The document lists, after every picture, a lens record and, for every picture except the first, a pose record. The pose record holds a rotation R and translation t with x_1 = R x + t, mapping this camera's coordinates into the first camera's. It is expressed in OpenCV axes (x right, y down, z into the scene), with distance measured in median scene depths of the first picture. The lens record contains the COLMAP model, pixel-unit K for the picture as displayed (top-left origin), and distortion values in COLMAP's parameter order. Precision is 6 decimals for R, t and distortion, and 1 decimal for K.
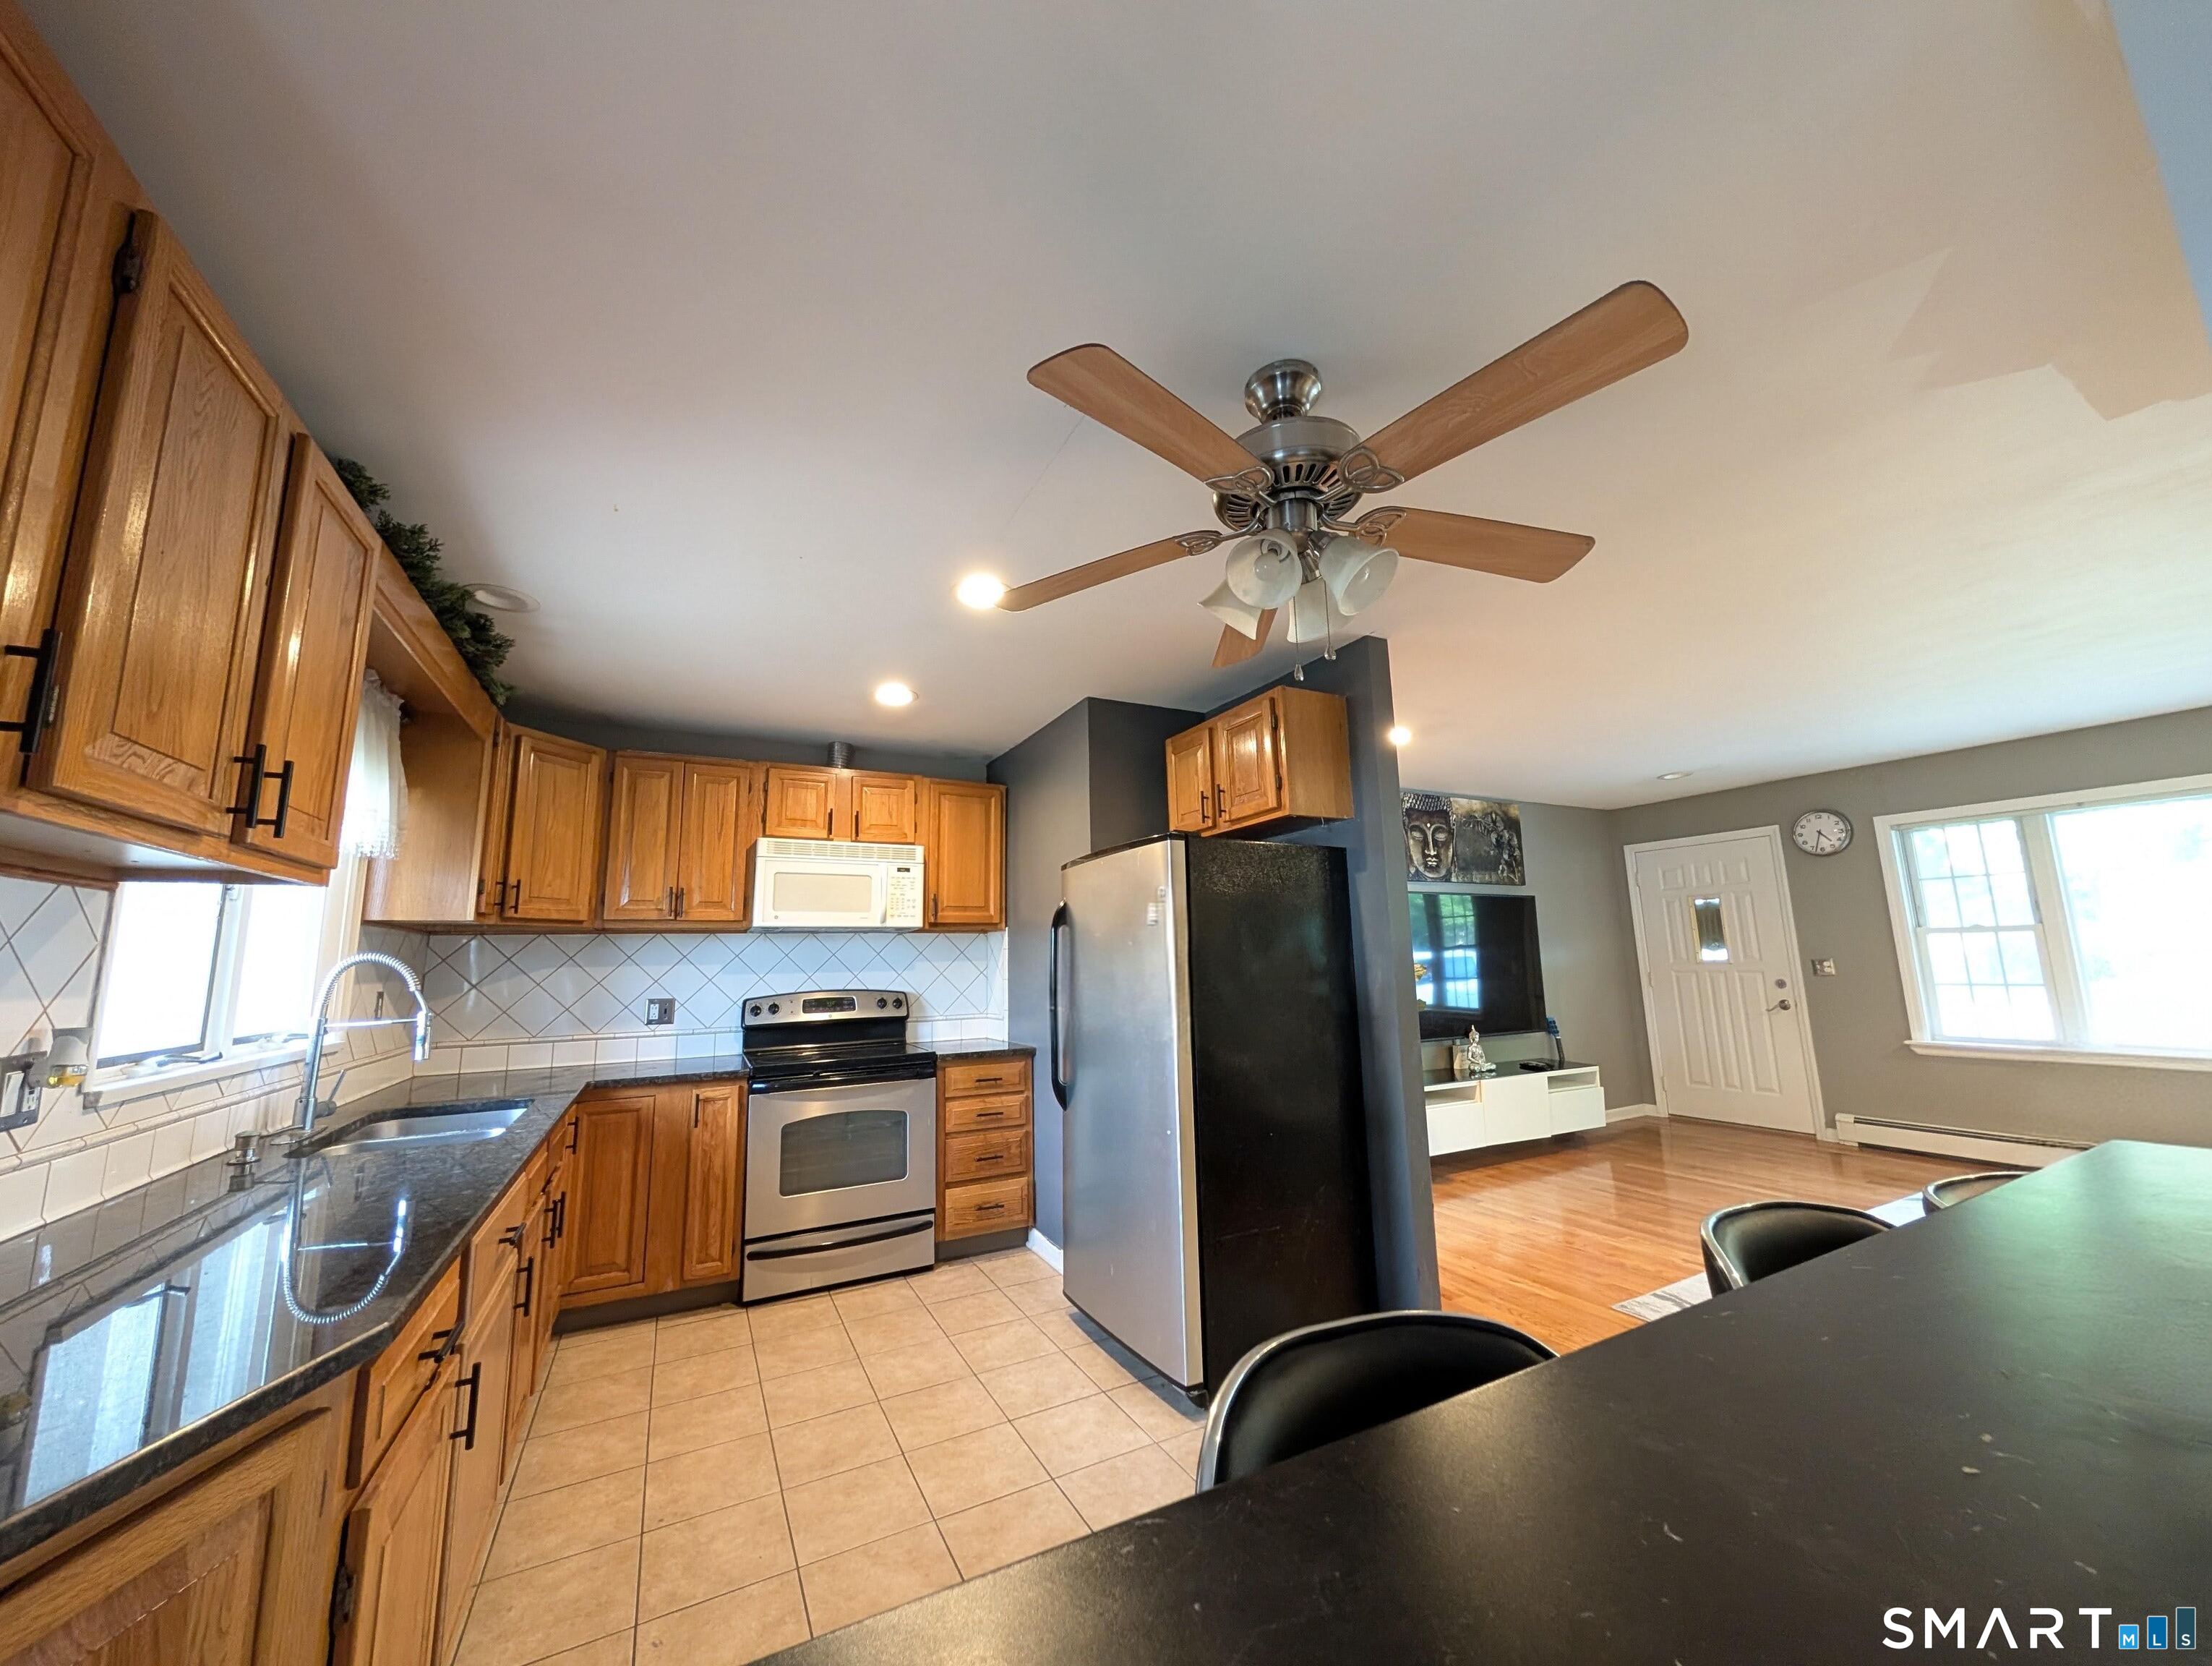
lens RADIAL K [[806.9, 0, 1104.6], [0, 806.9, 841.7], [0, 0, 1]] dist [0.000572, 0.000227]
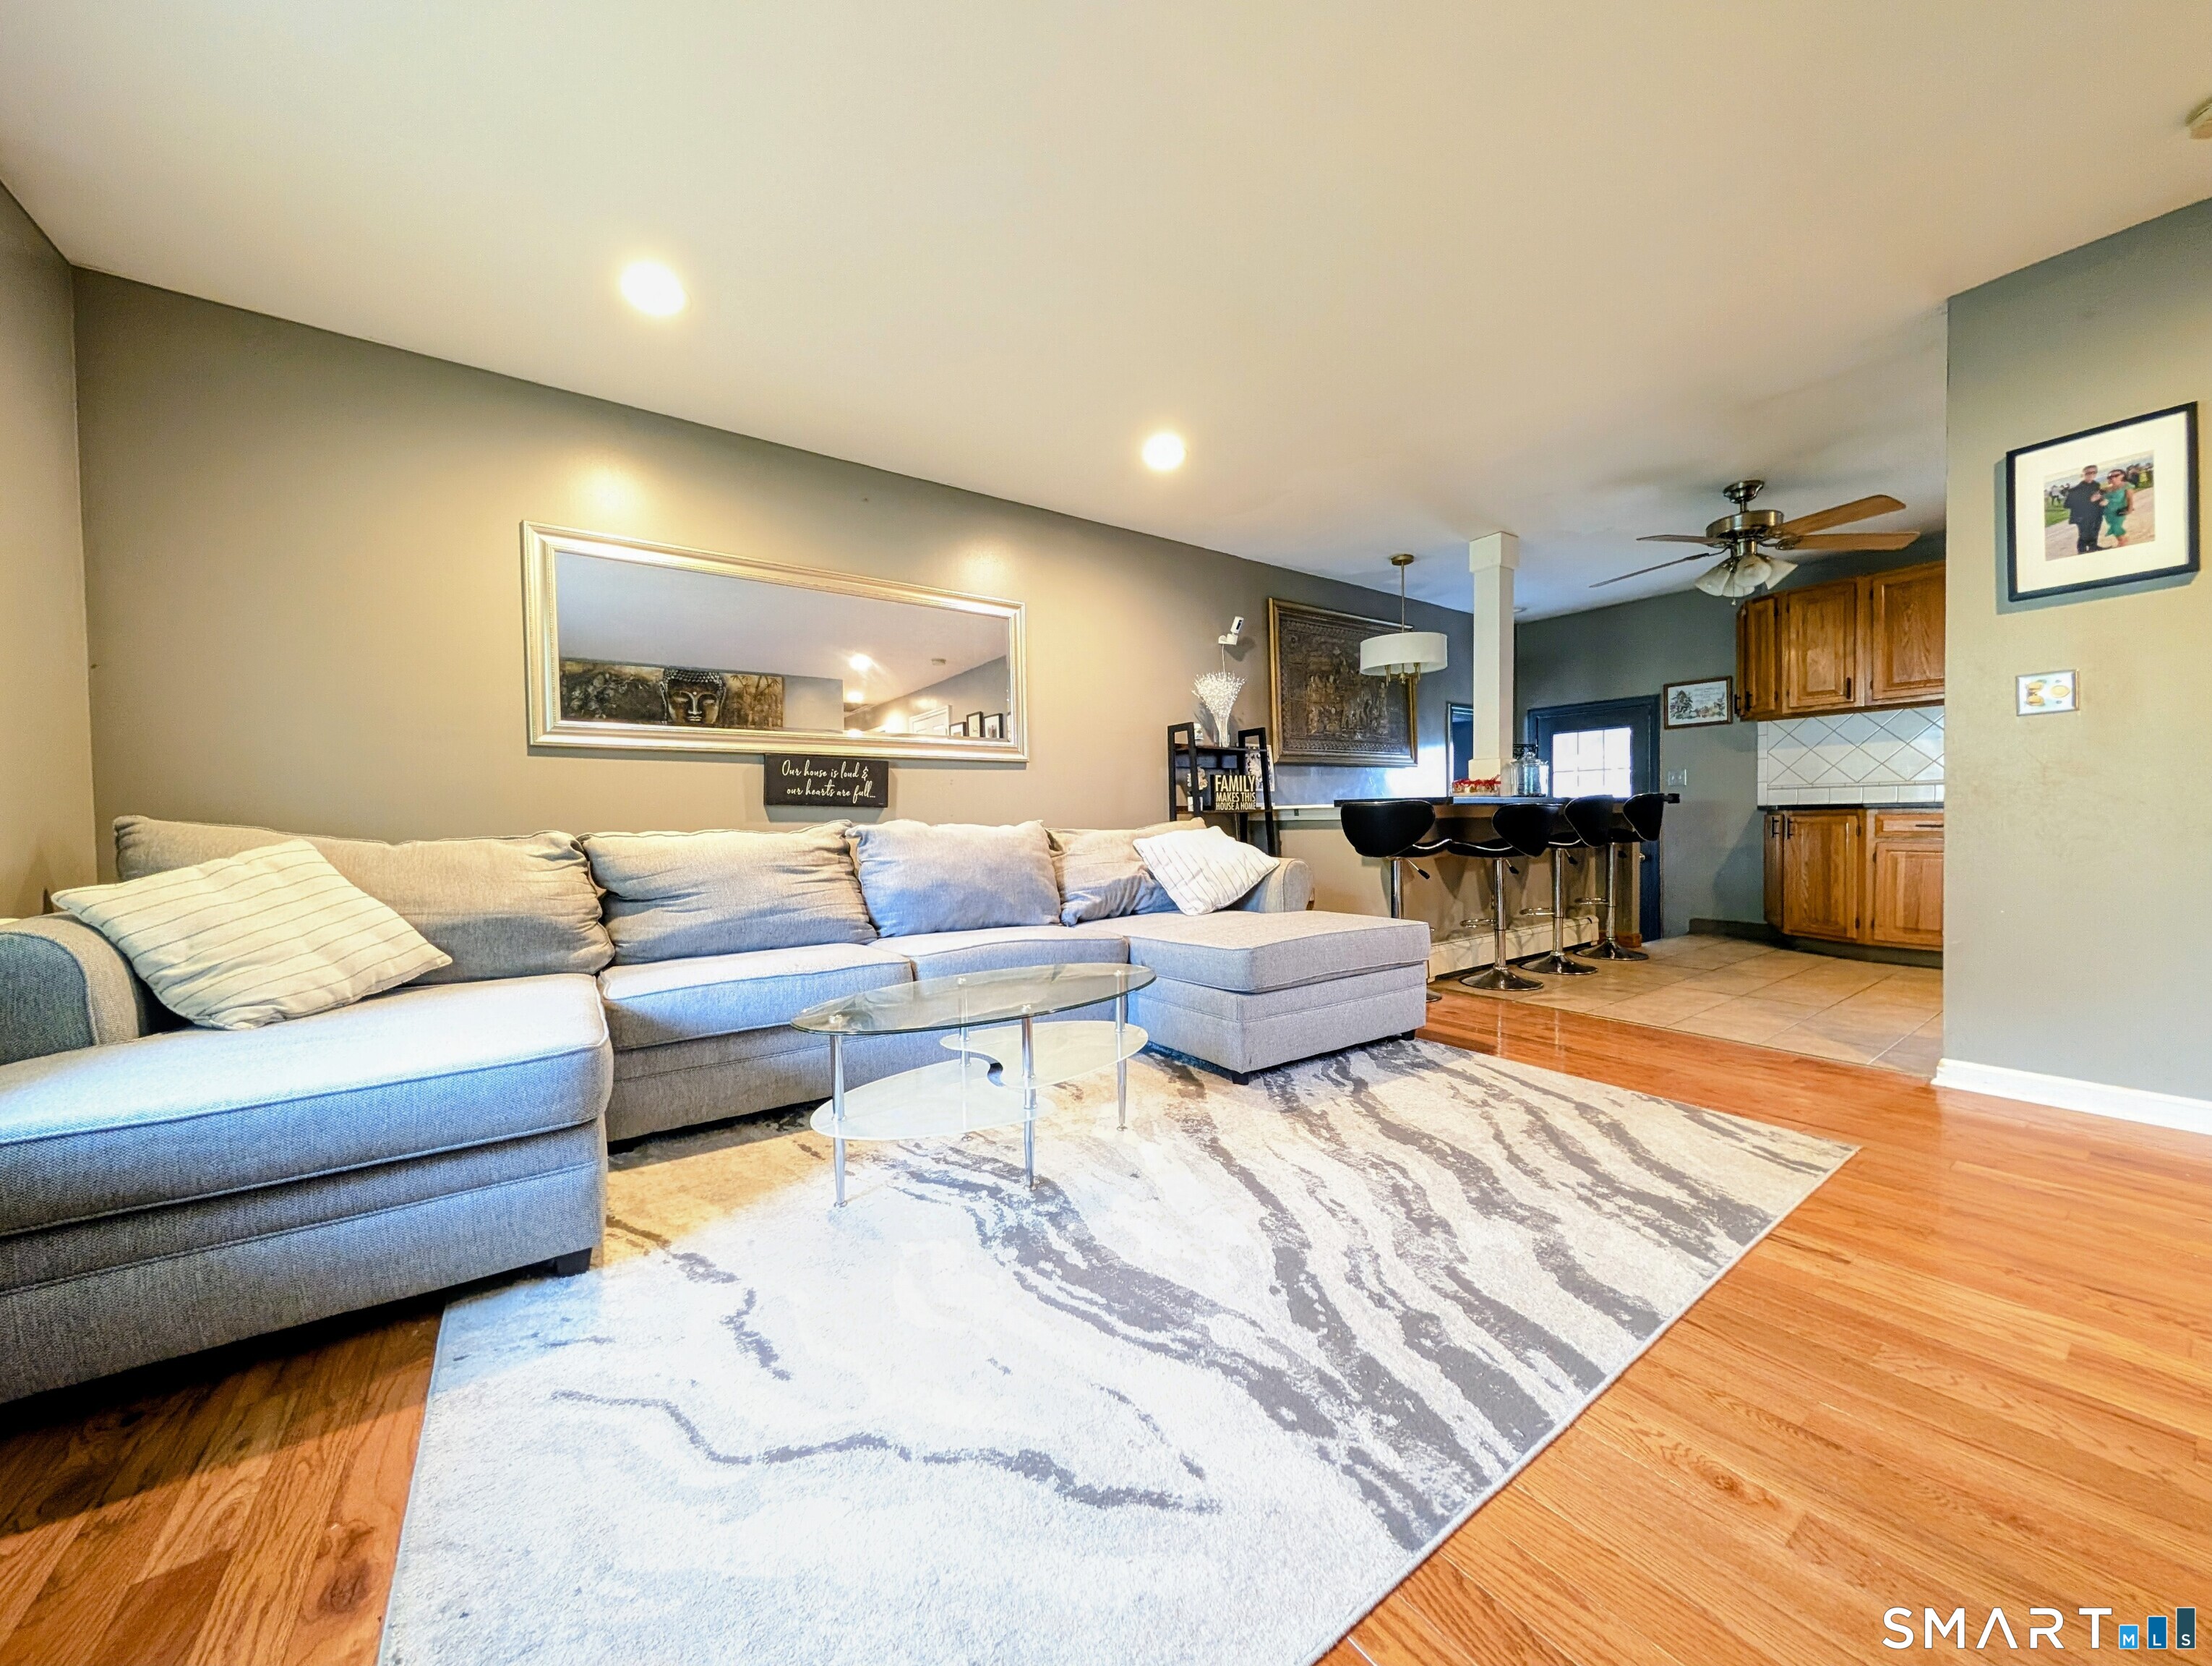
lens RADIAL K [[806.9, 0, 1105.0], [0, 806.9, 828.8], [0, 0, 1]] dist [0.000572, 0.000227]
pose [[-0.989475, 0.045306, -0.137429, 0.725697], [0.063567, 0.989271, -0.131540, 0.188681], [0.129995, -0.138892, -0.981738, 0.875399]]
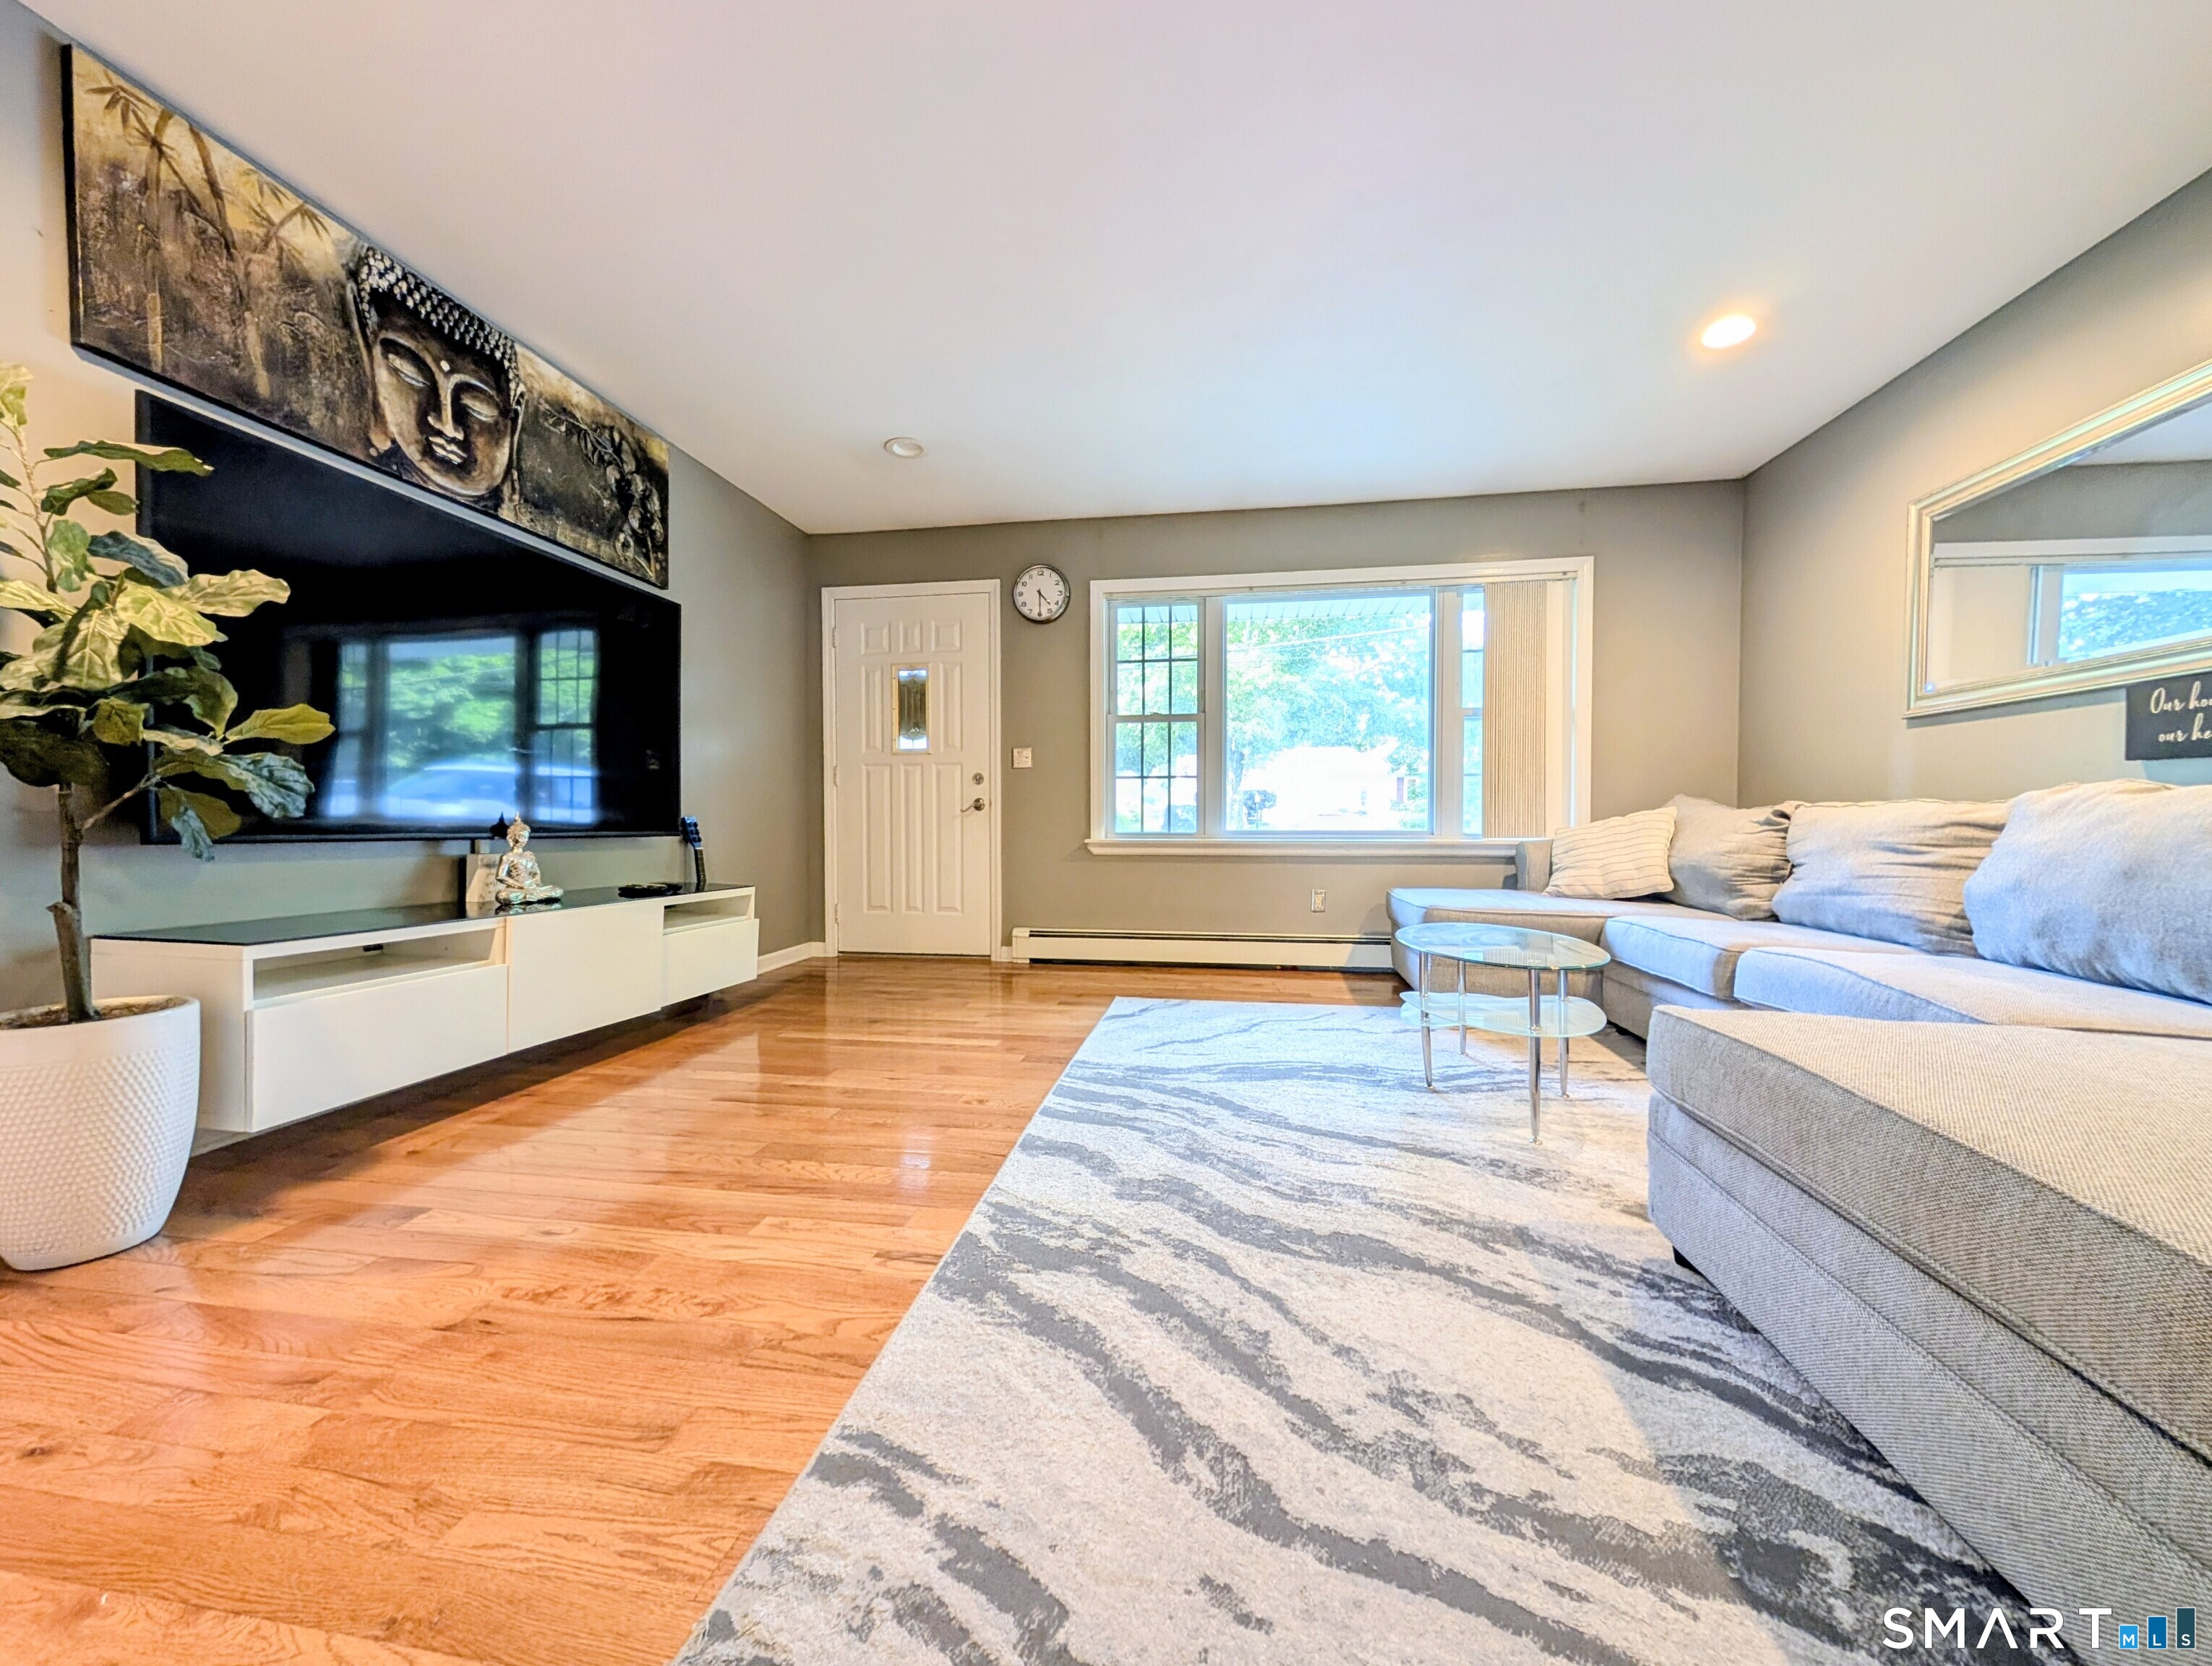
lens RADIAL K [[806.9, 0, 1103.2], [0, 806.9, 838.3], [0, 0, 1]] dist [0.000572, 0.000227]
pose [[0.597027, 0.010842, 0.802148, 0.267888], [-0.135498, 0.986905, 0.087510, 0.148192], [-0.790695, -0.160936, 0.590679, 0.418159]]
